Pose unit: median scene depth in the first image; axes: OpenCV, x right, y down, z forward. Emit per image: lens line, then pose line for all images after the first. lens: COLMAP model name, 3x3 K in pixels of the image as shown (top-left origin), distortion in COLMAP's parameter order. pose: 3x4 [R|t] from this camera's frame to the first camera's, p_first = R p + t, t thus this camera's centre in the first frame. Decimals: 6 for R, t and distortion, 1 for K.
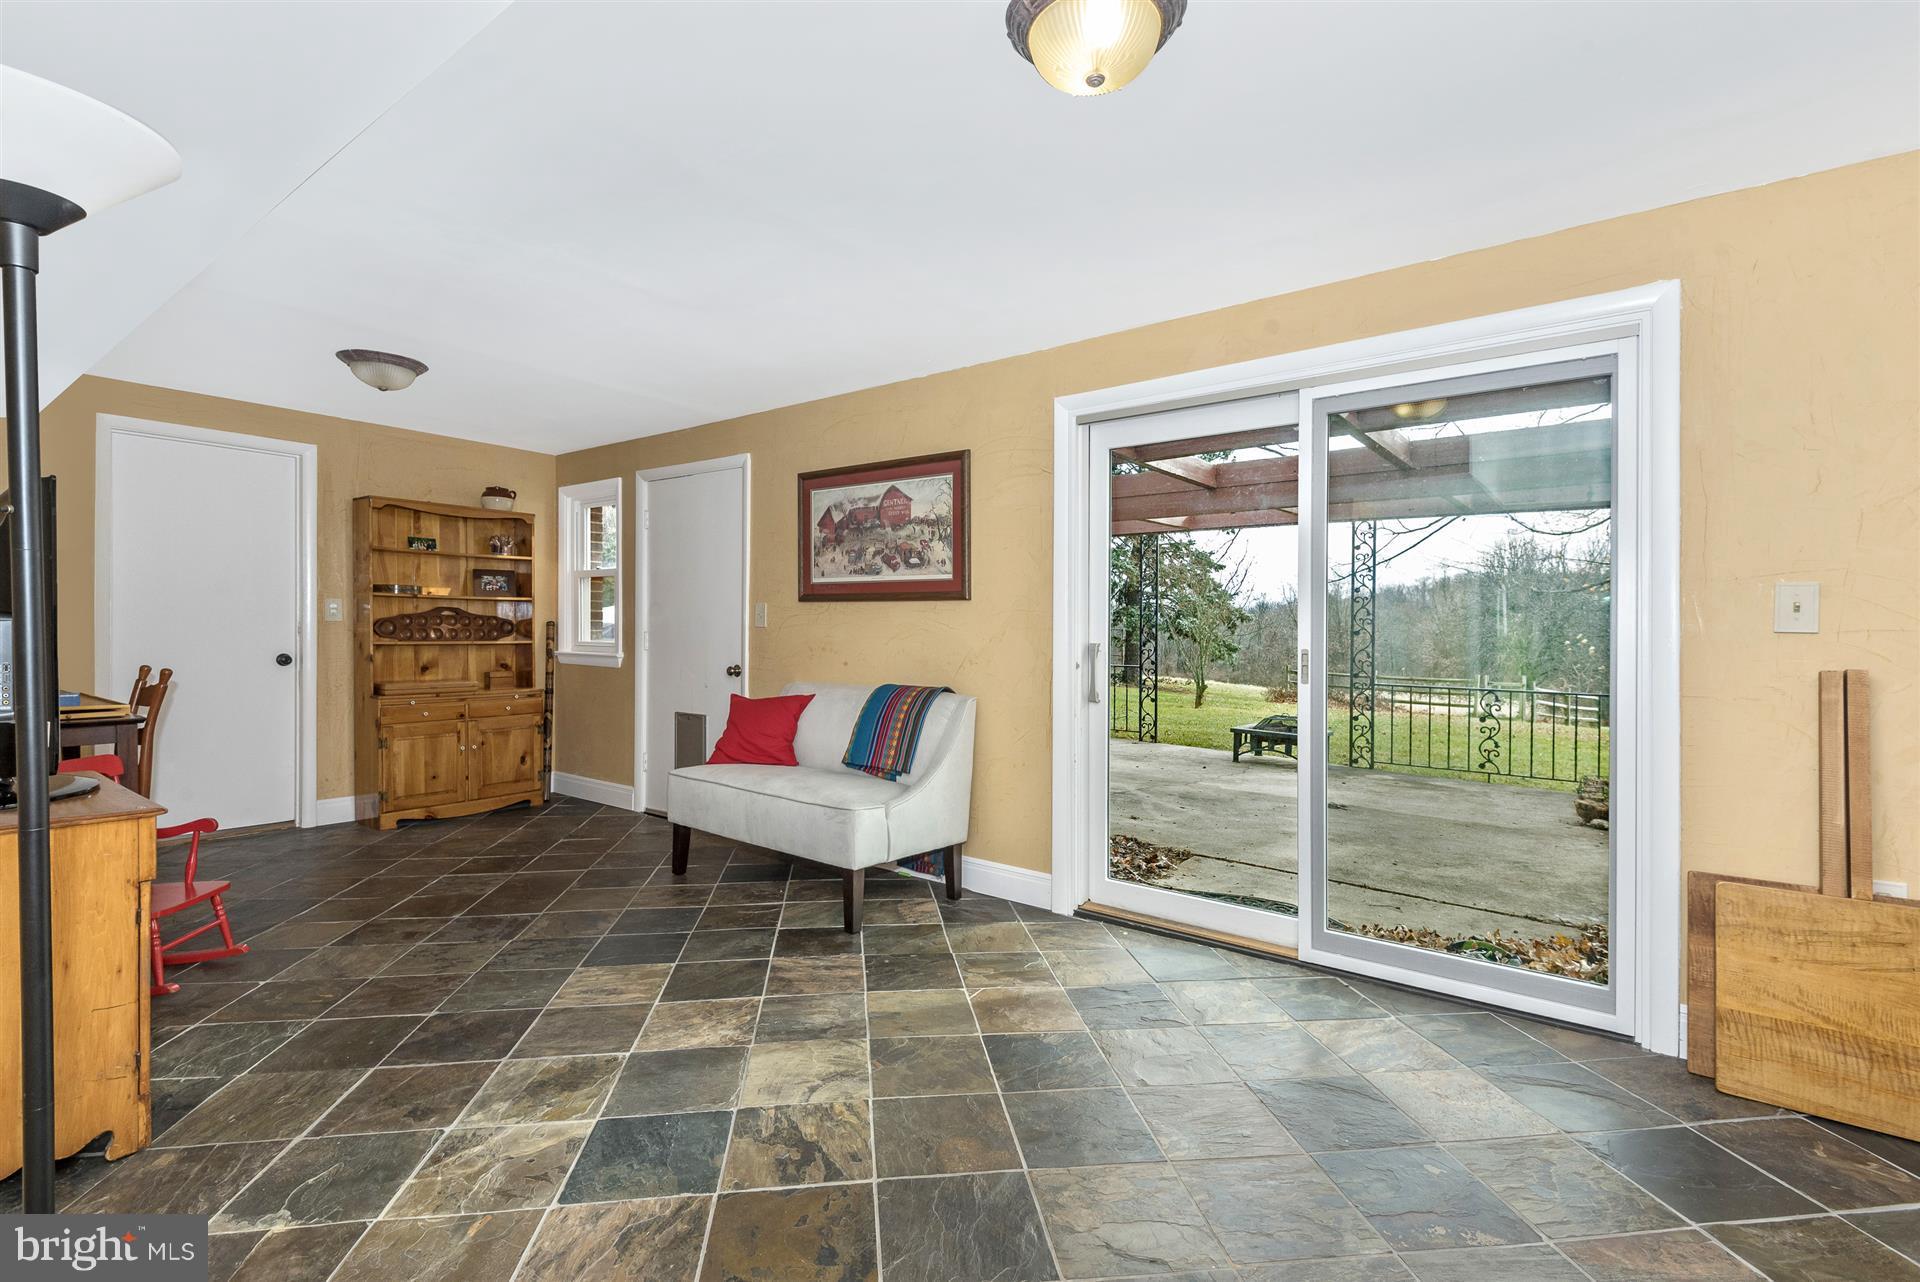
lens RADIAL K [[882.2, 0, 961.7], [0, 882.2, 639.1], [0, 0, 1]] dist [0.012407, -0.001684]
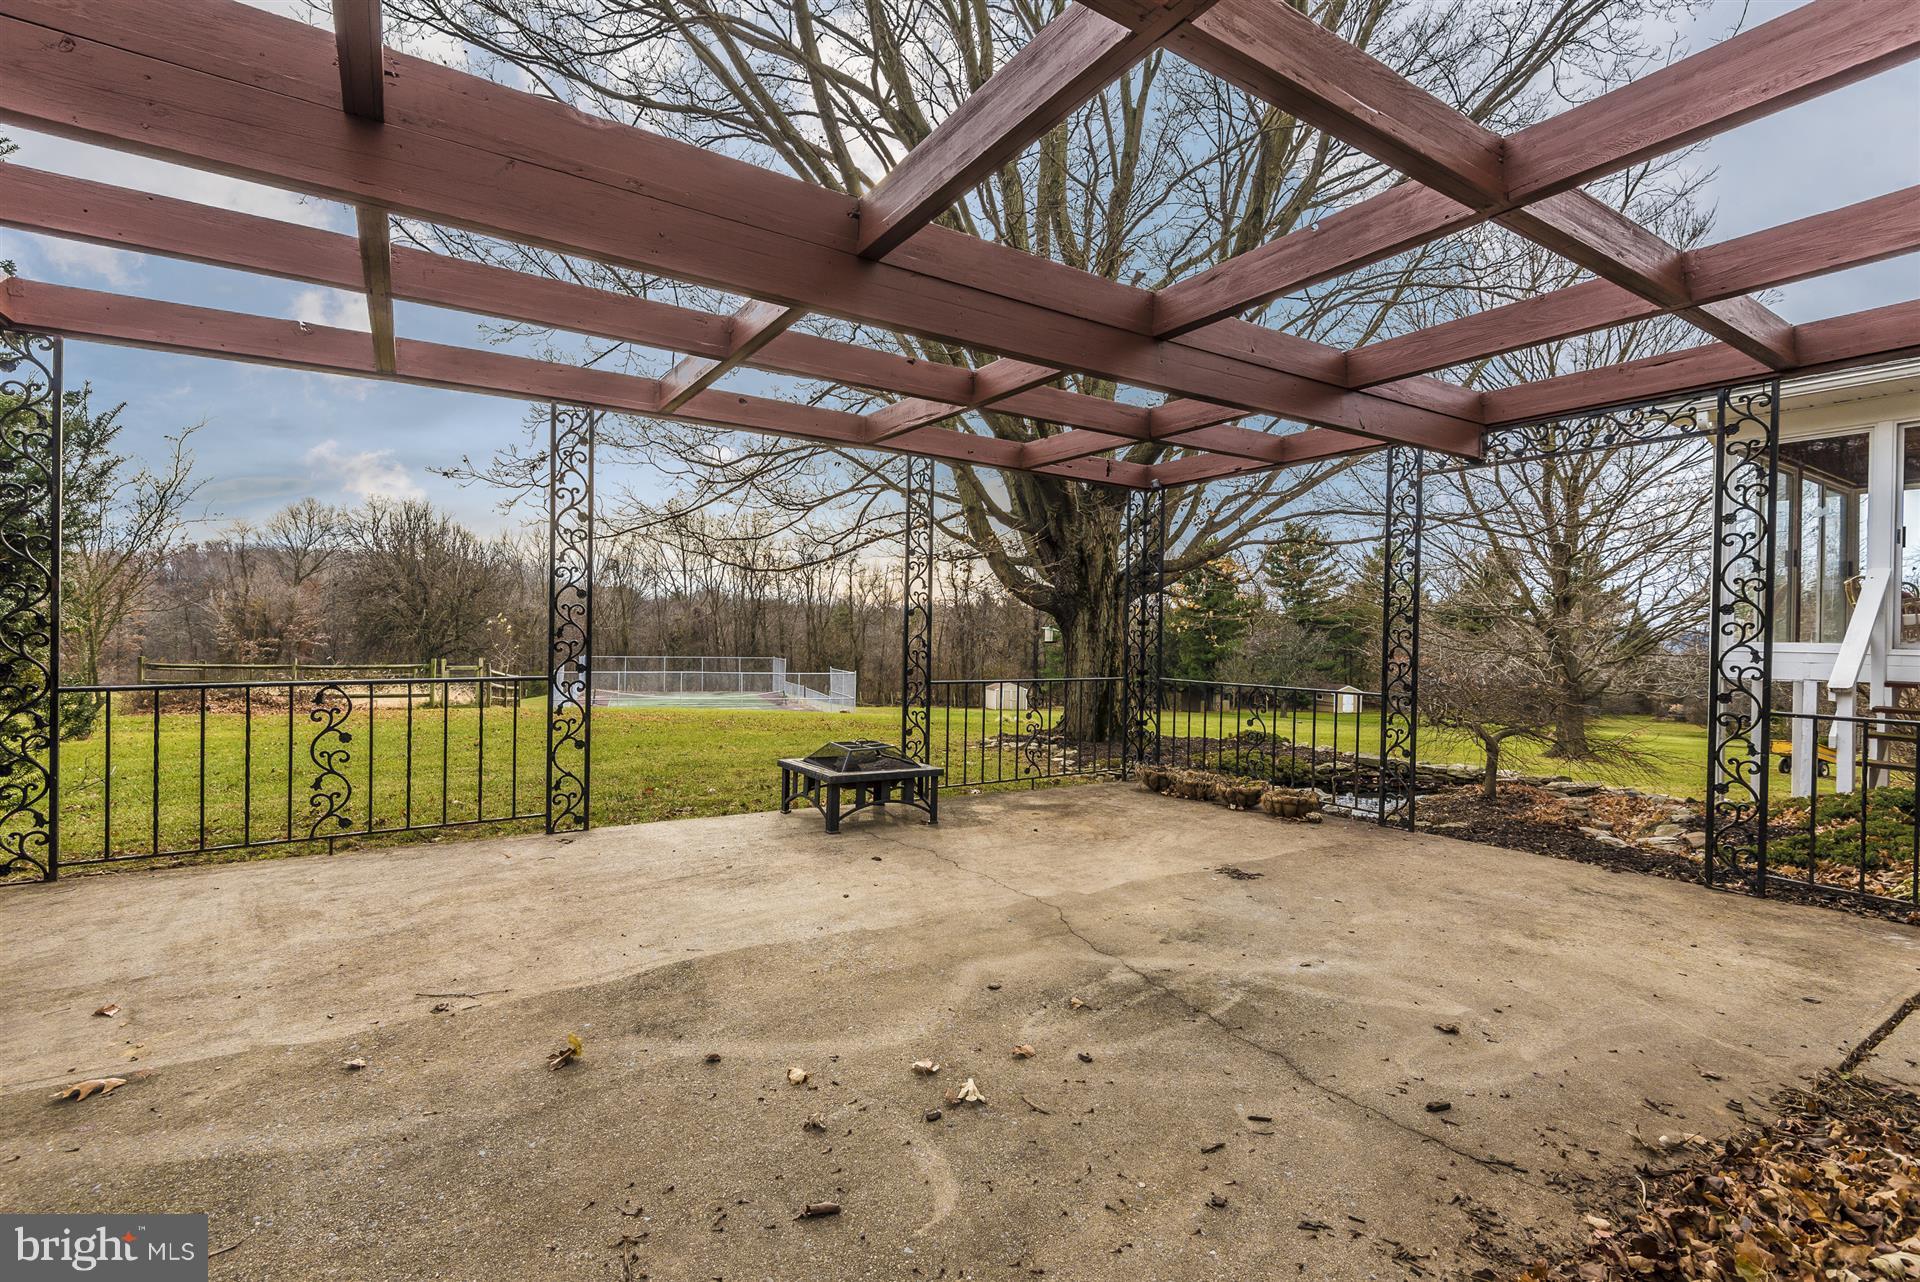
lens RADIAL K [[882.2, 0, 962.9], [0, 882.2, 630.8], [0, 0, 1]] dist [0.012407, -0.001684]
pose [[0.328641, -0.013568, 0.944358, -0.195707], [0.000246, 0.999898, 0.014280, -0.002075], [-0.944455, -0.004461, 0.328610, 0.676559]]
